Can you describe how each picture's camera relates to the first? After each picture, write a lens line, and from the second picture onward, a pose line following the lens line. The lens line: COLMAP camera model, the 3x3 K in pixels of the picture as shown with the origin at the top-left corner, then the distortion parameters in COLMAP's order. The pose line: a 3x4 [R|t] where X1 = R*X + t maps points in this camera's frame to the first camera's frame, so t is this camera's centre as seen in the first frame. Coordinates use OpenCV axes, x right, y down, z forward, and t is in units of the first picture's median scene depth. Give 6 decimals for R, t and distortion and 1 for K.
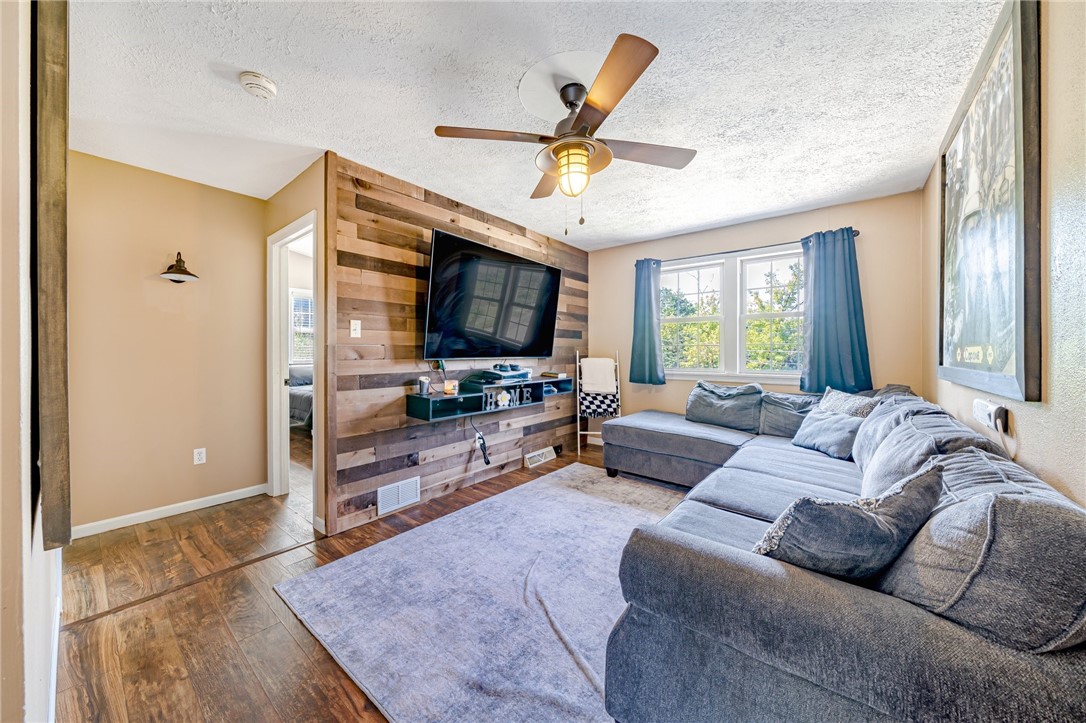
lens RADIAL K [[381.3, 0, 542.2], [0, 381.3, 352.2], [0, 0, 1]] dist [-0.005420, -0.000364]
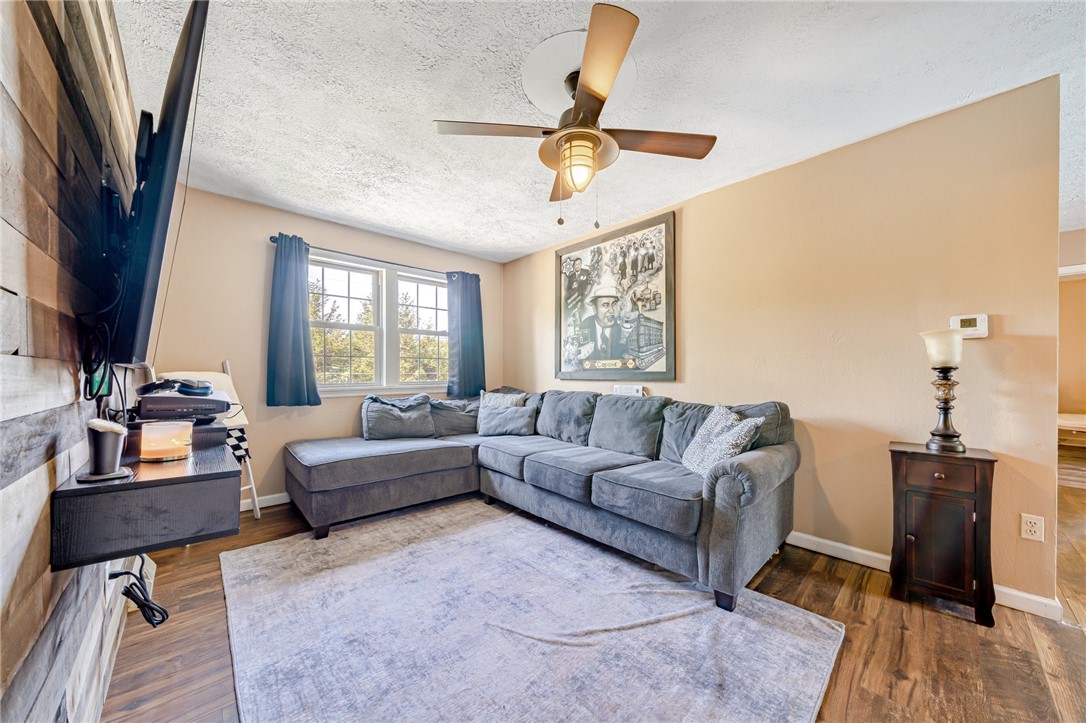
lens RADIAL K [[381.3, 0, 542.9], [0, 381.3, 372.3], [0, 0, 1]] dist [-0.005420, -0.000364]
pose [[0.138563, -0.003089, 0.990349, -0.486135], [0.003677, 0.999990, 0.002604, 0.021502], [-0.990347, 0.003281, 0.138573, 0.527864]]
